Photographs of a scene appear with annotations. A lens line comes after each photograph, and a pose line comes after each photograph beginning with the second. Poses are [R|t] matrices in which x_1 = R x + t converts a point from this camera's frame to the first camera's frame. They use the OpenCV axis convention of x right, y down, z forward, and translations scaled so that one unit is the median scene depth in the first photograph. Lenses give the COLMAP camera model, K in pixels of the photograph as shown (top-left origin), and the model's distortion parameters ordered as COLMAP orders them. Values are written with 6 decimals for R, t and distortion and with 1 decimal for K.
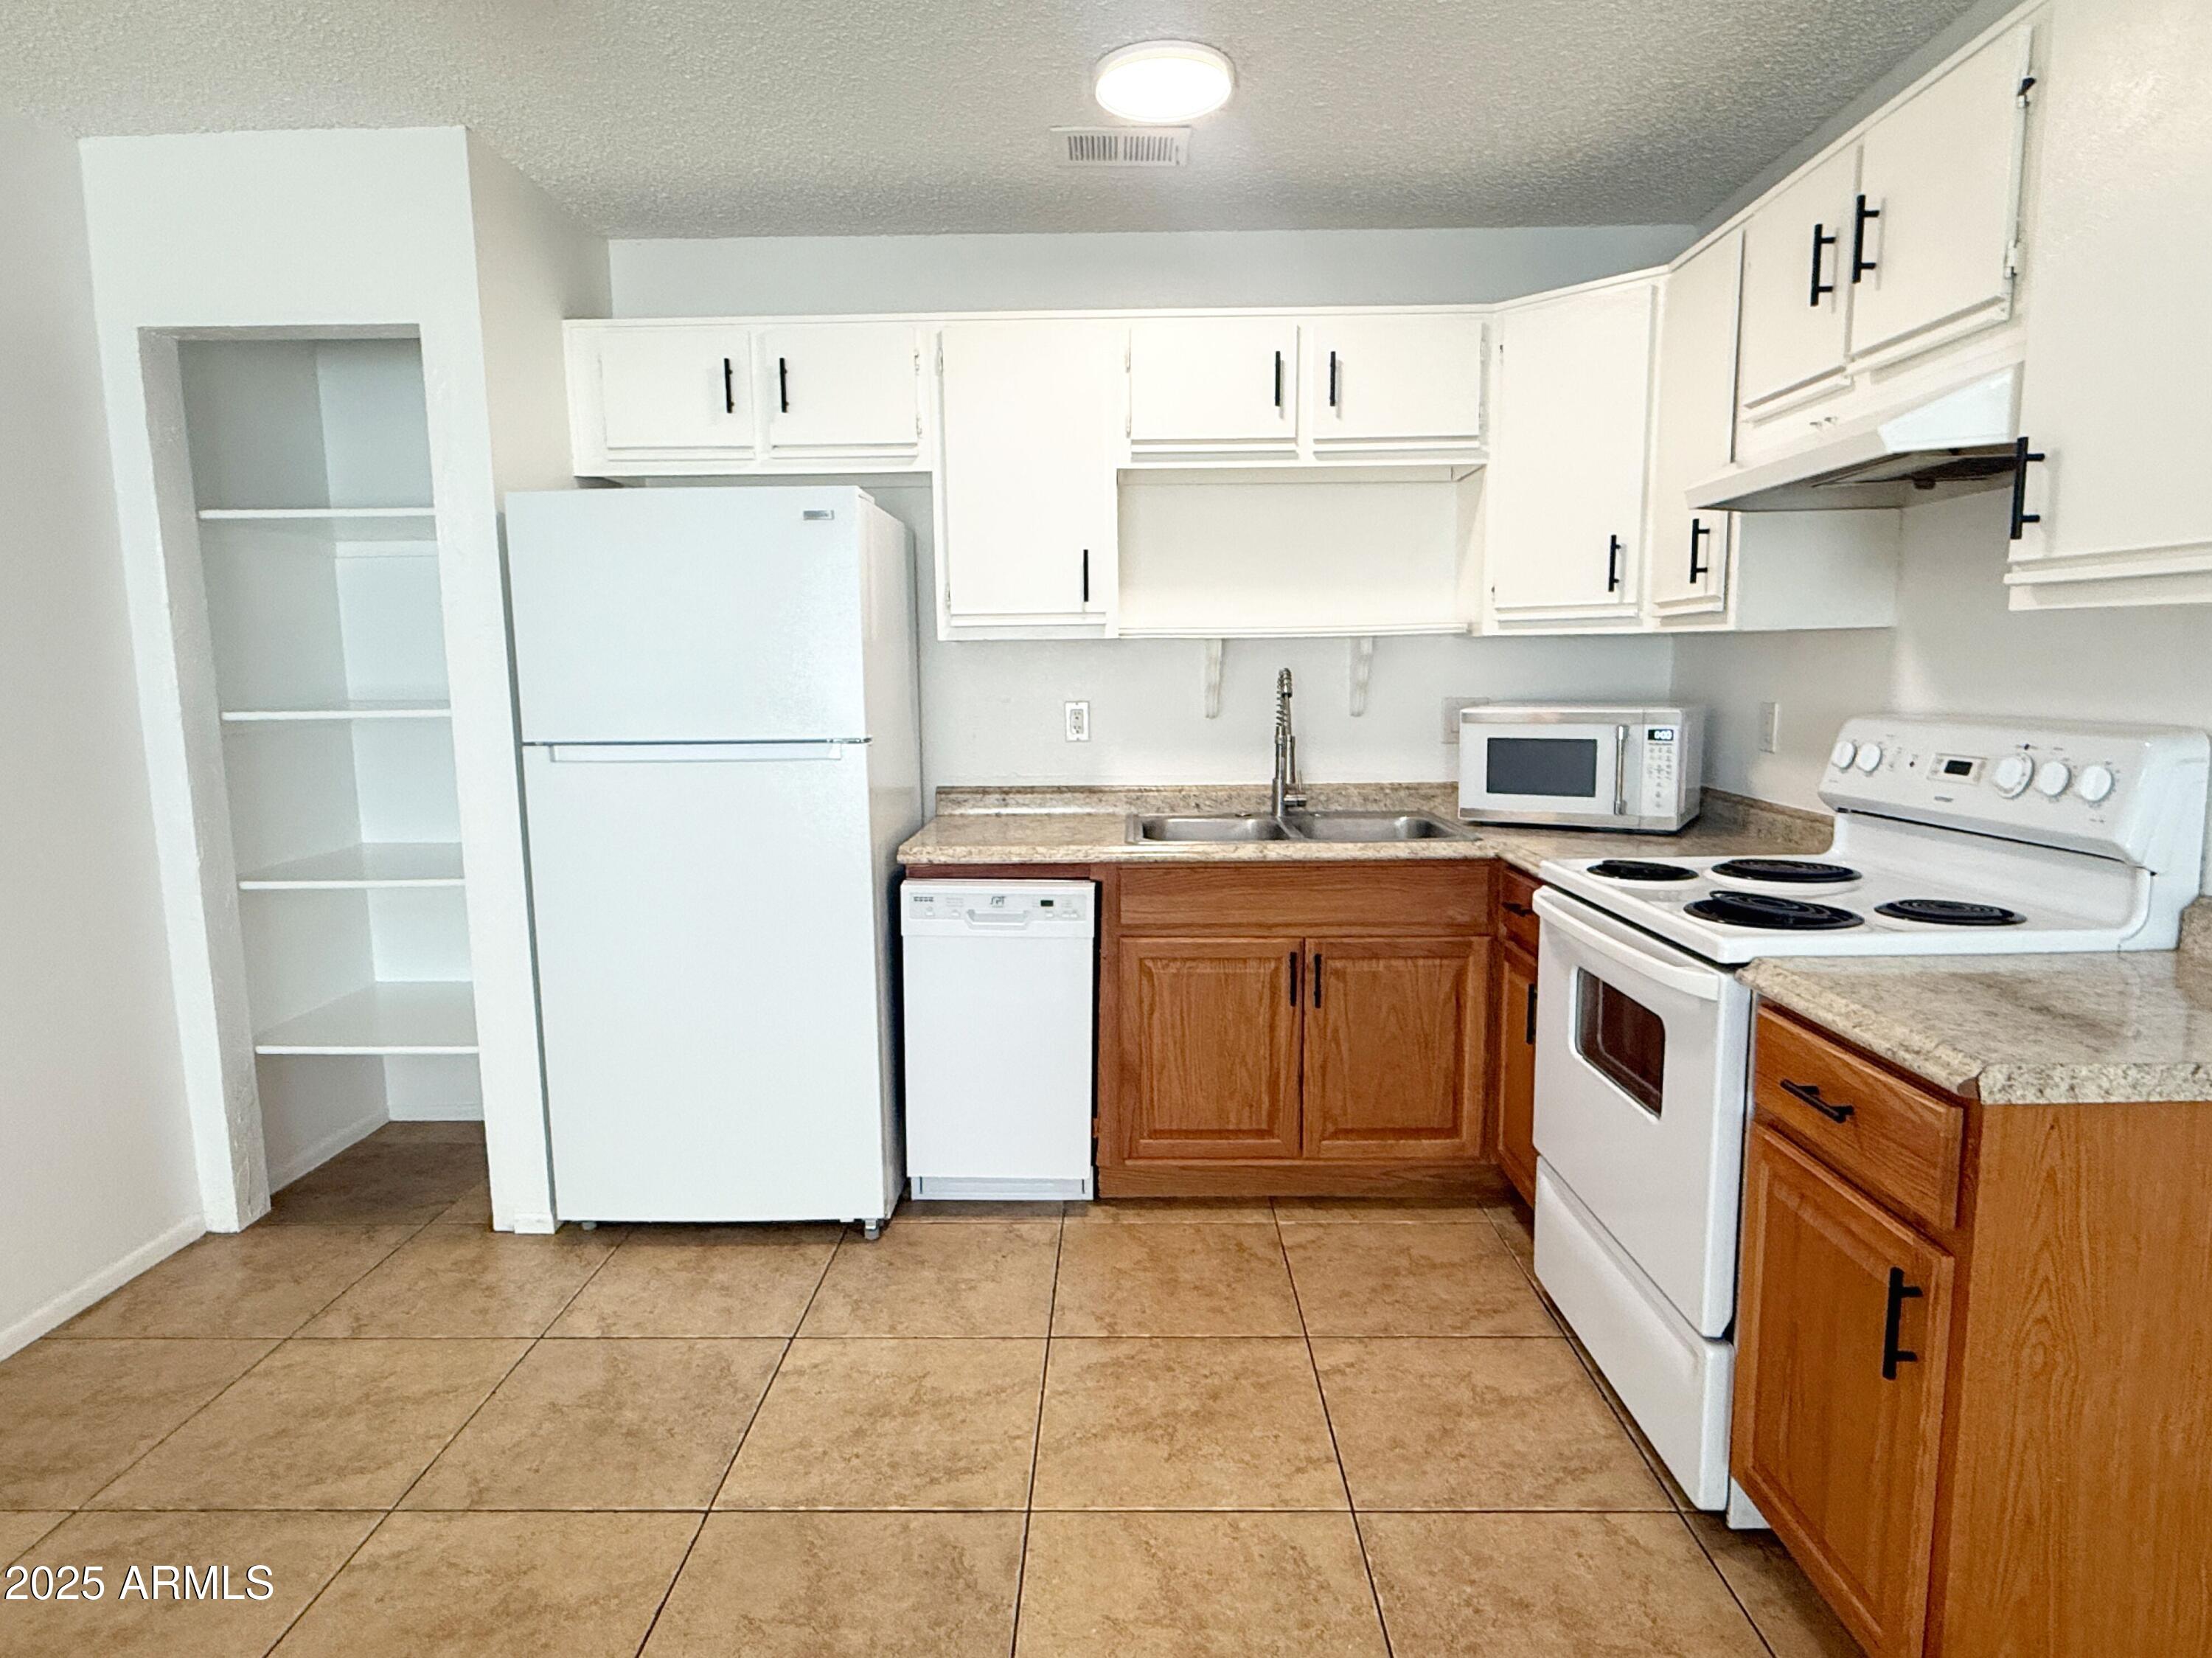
lens RADIAL K [[1262.8, 0, 1105.6], [0, 1262.8, 834.9], [0, 0, 1]] dist [-0.003167, 0.004565]
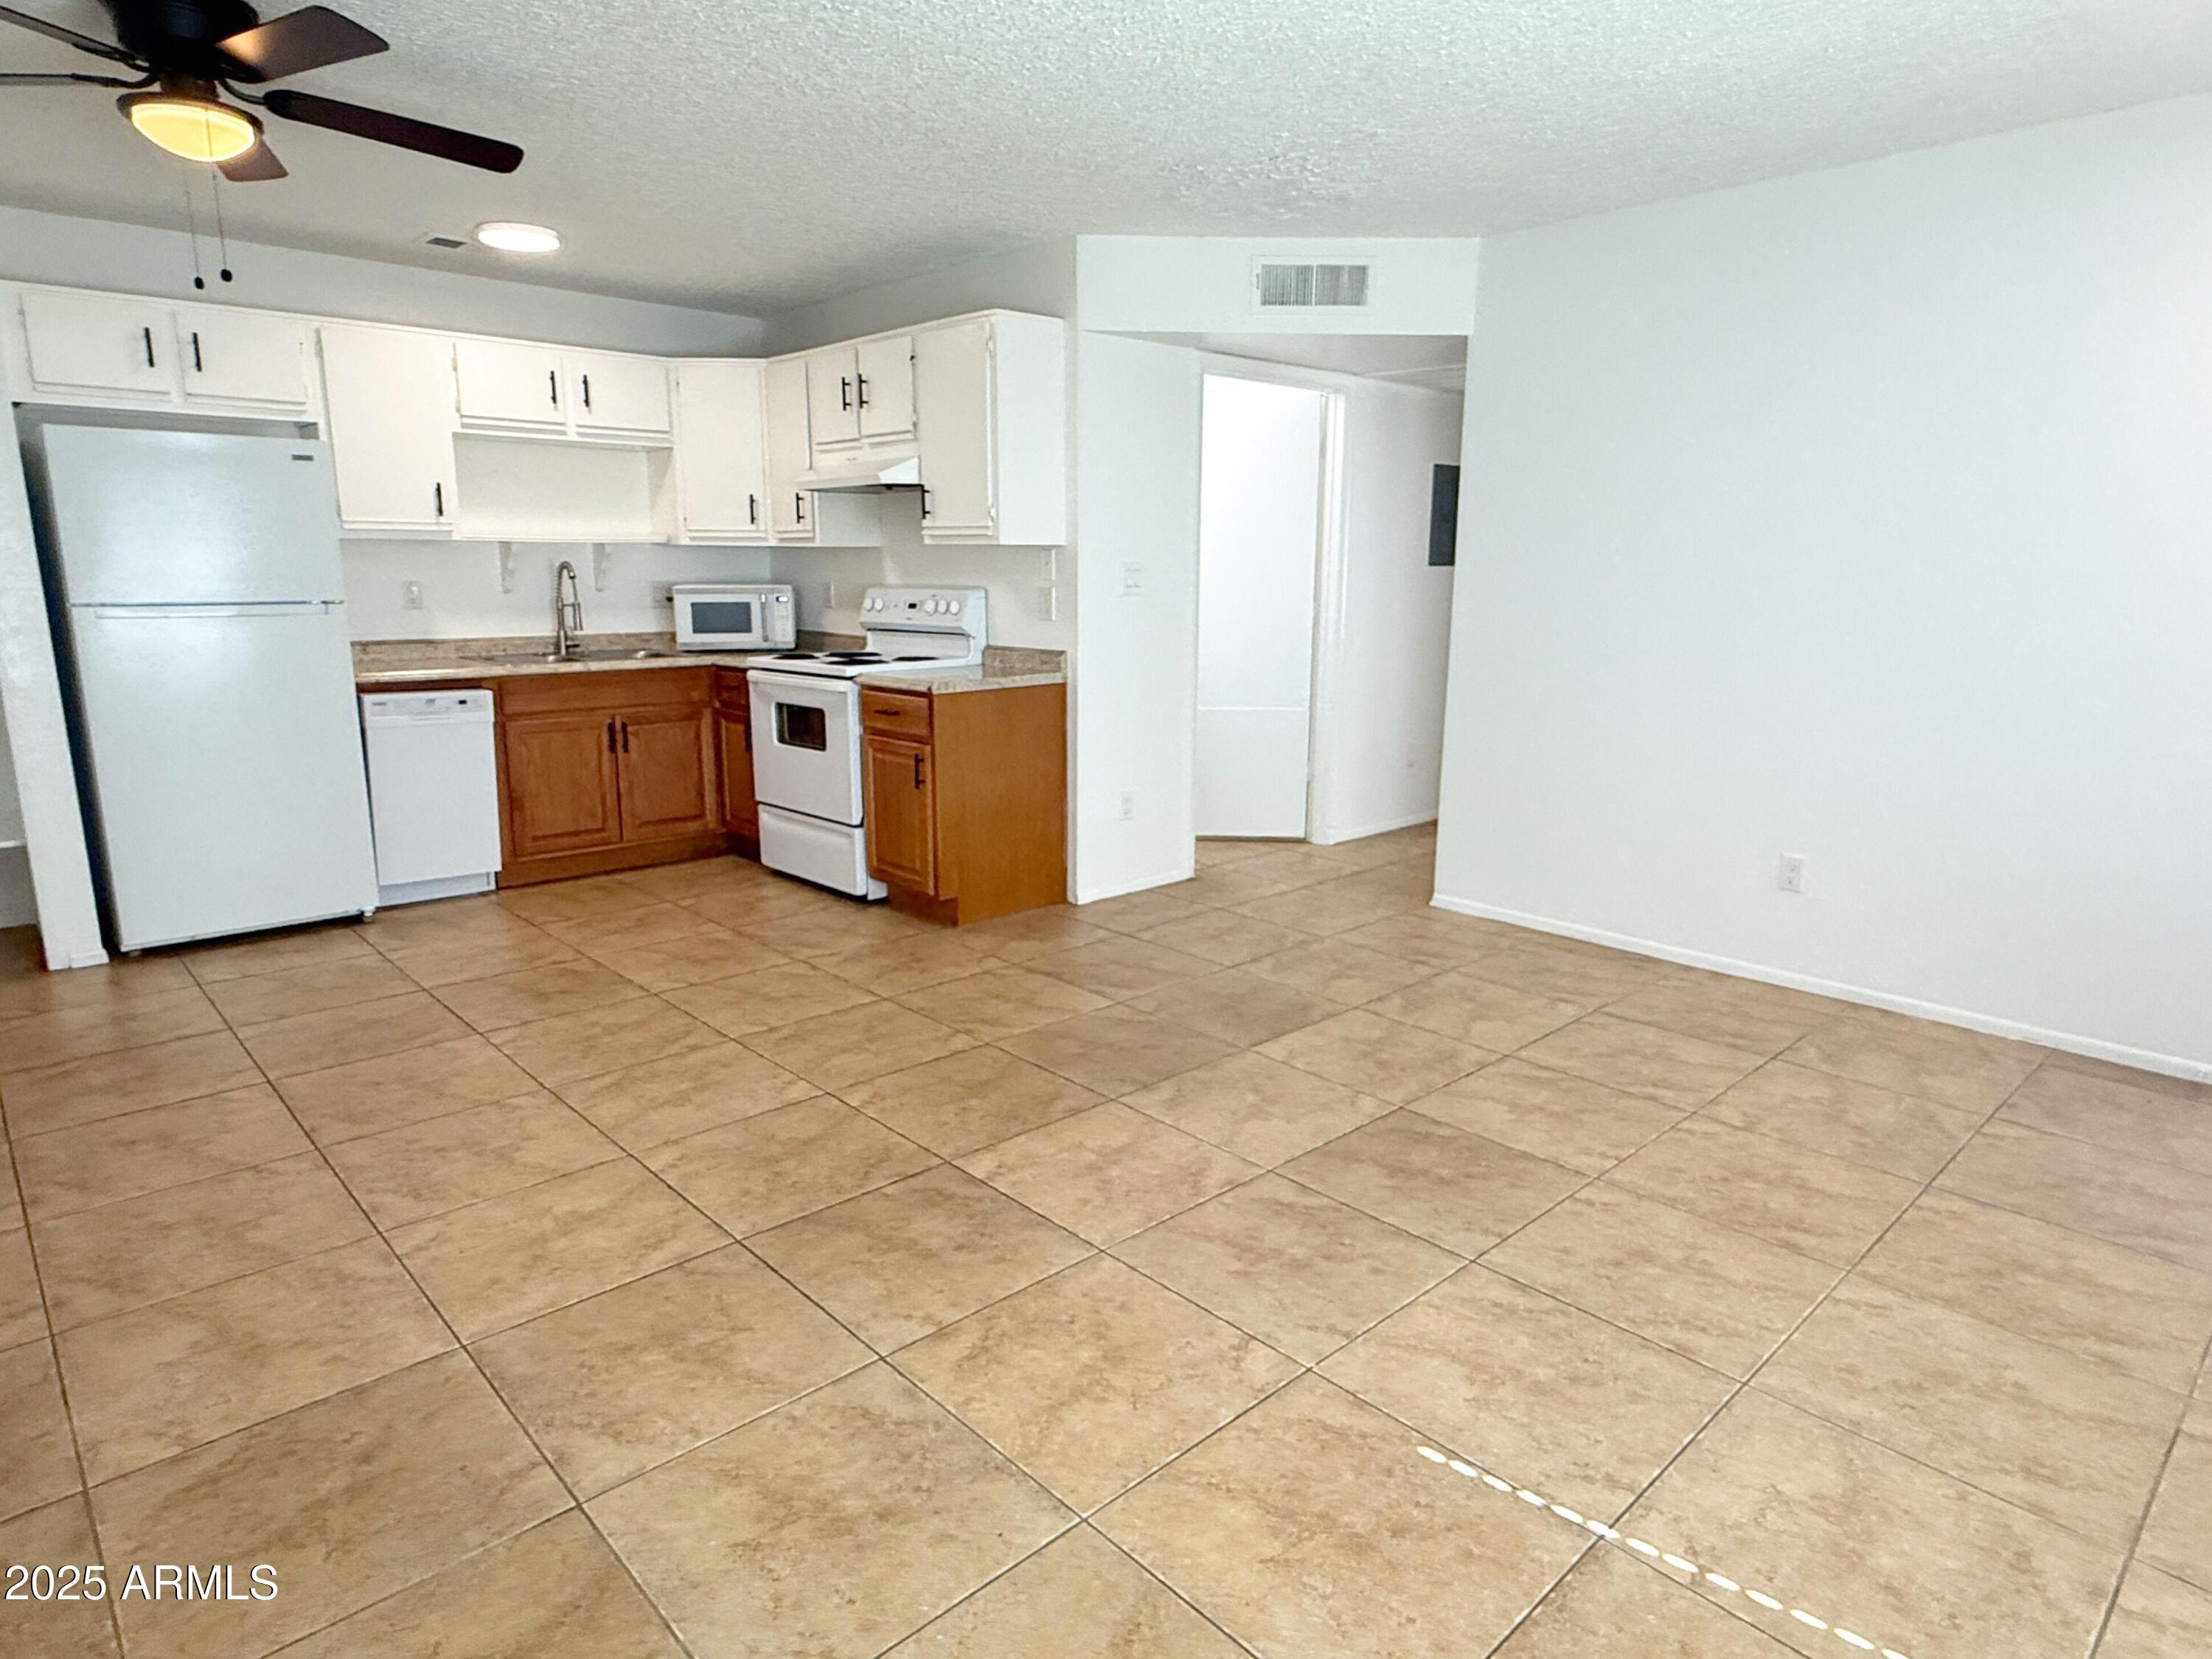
lens RADIAL K [[1262.6, 0, 1108.0], [0, 1262.6, 834.0], [0, 0, 1]] dist [-0.003167, 0.004565]
pose [[0.720880, -0.128021, 0.681134, -0.605345], [0.078713, 0.991556, 0.103060, 0.125973], [-0.688576, -0.020680, 0.724869, -0.816668]]
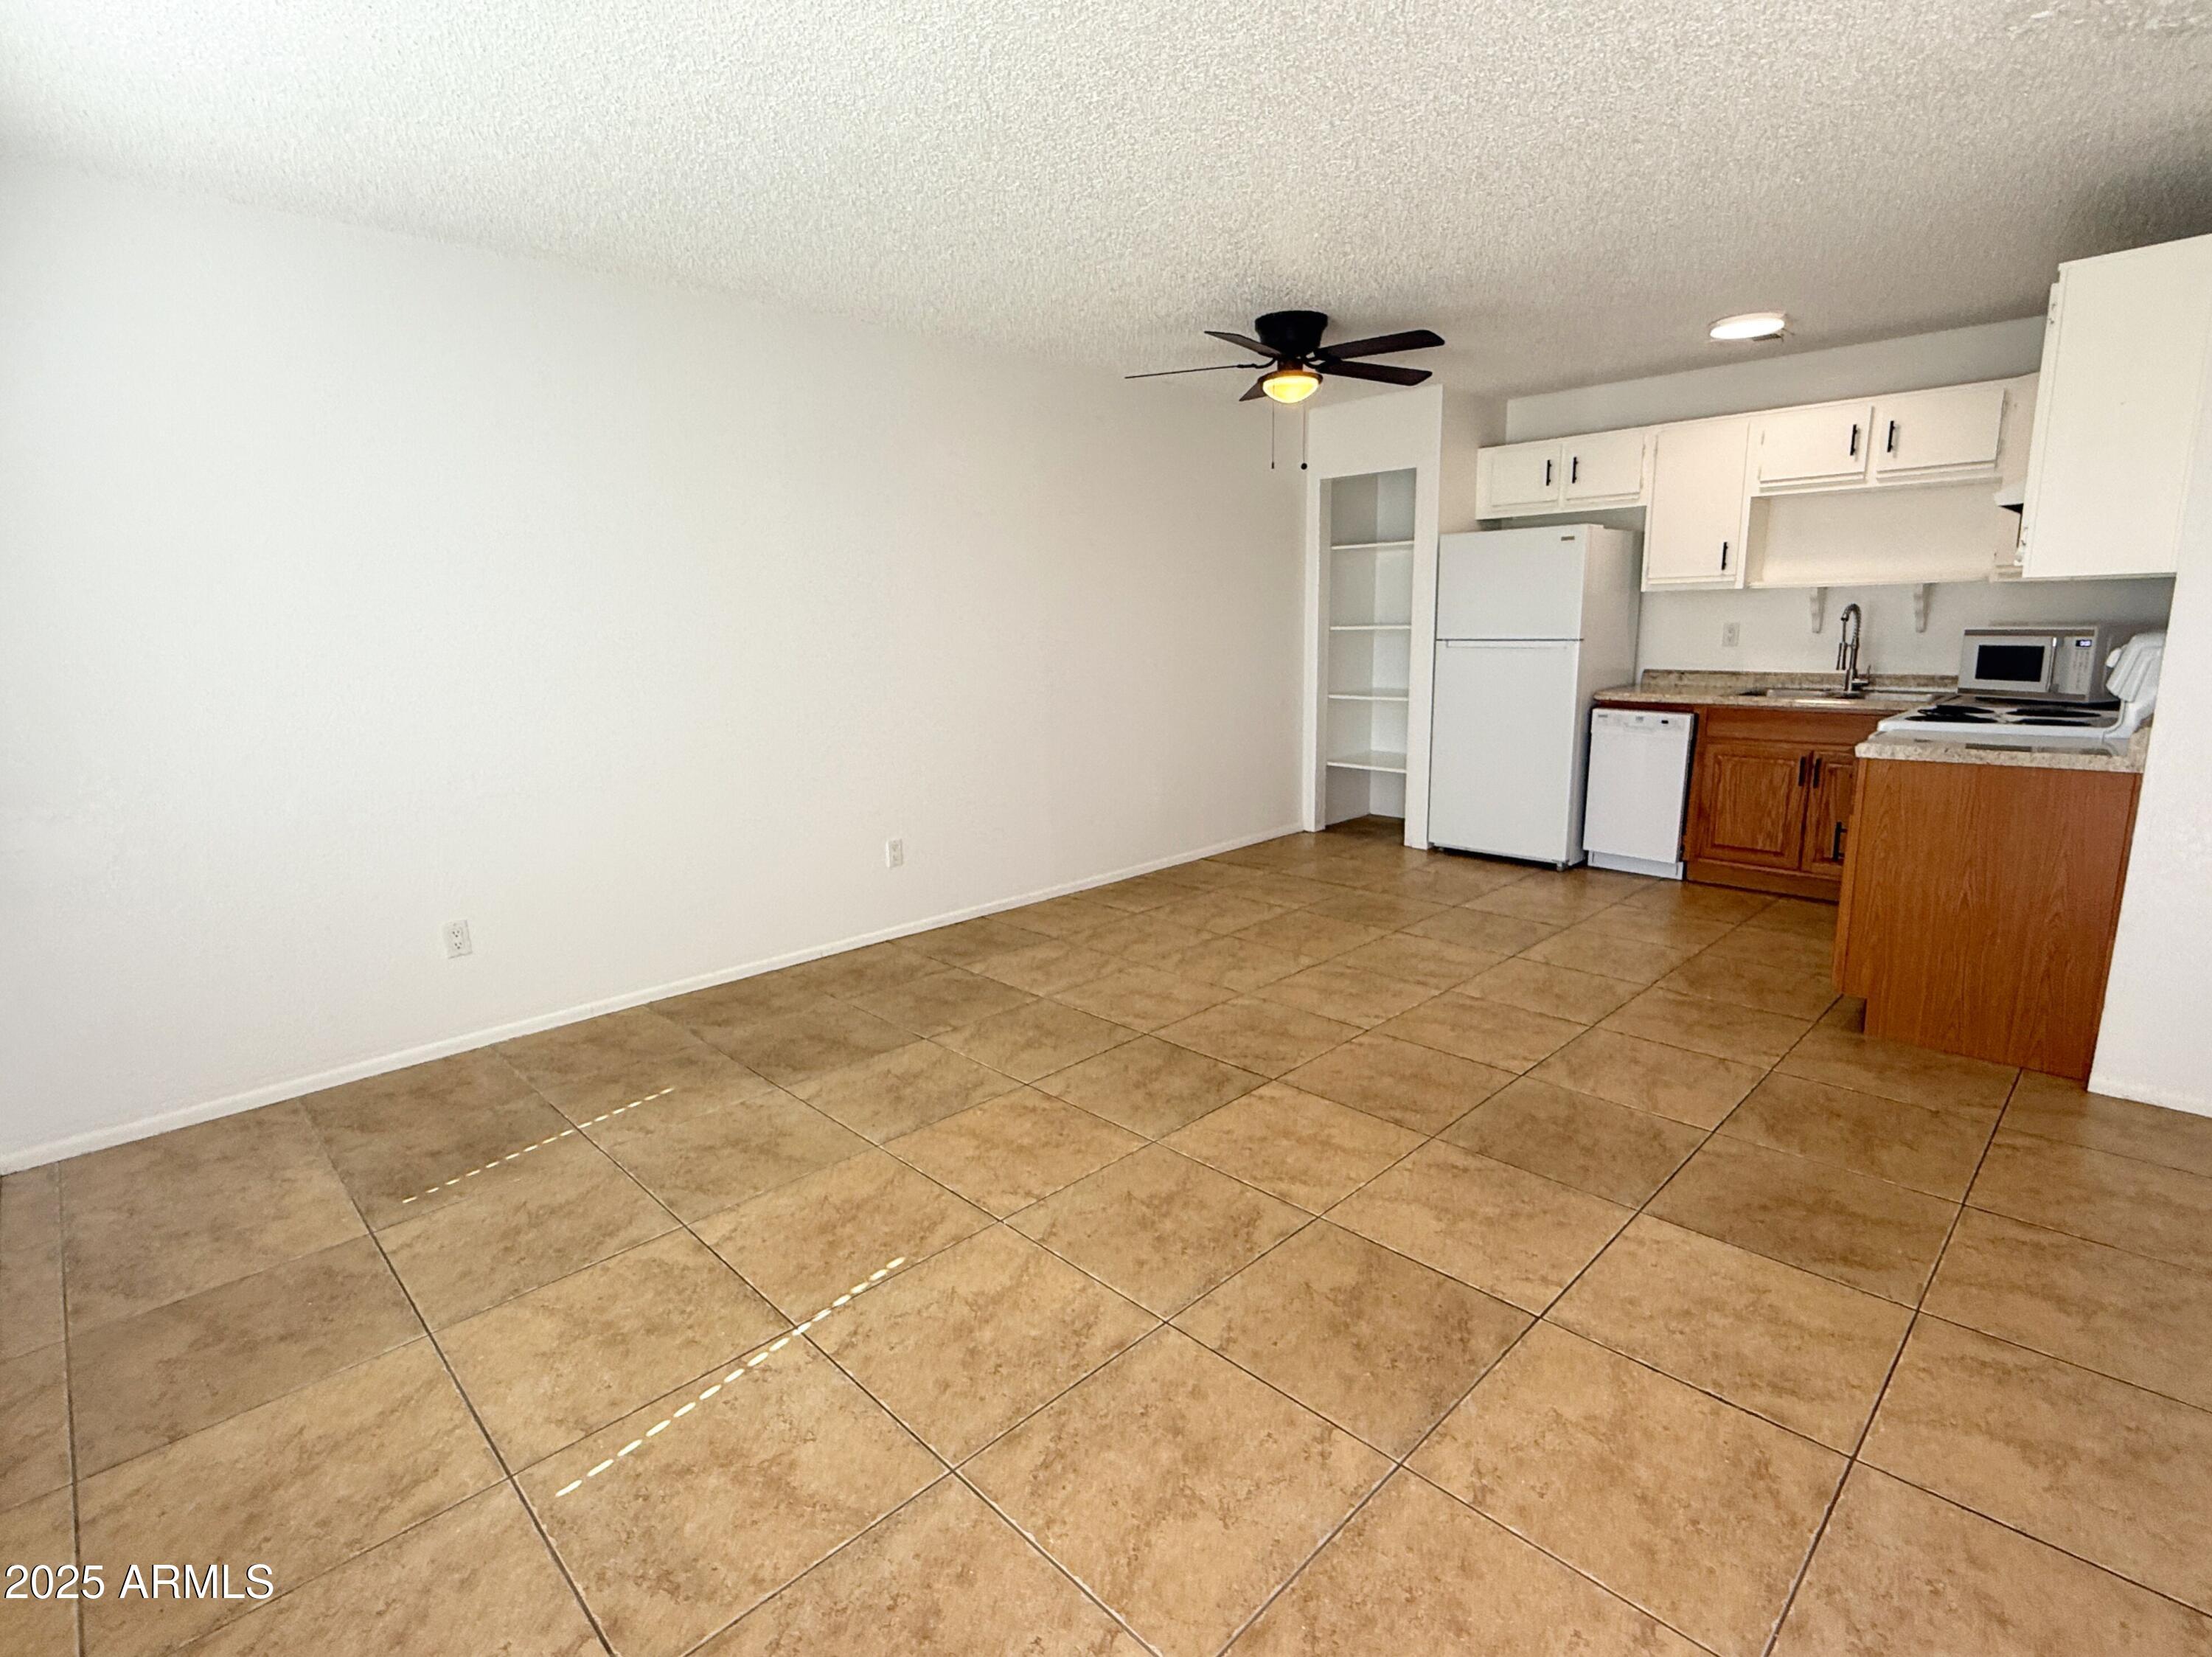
lens RADIAL K [[1076.8, 0, 1112.6], [0, 1076.8, 830.3], [0, 0, 1]] dist [0.000224, 0.000542]
pose [[0.714294, 0.134126, -0.686872, 0.554064], [-0.082445, 0.990756, 0.107728, 0.117846], [0.694972, -0.020320, 0.718750, -0.912245]]
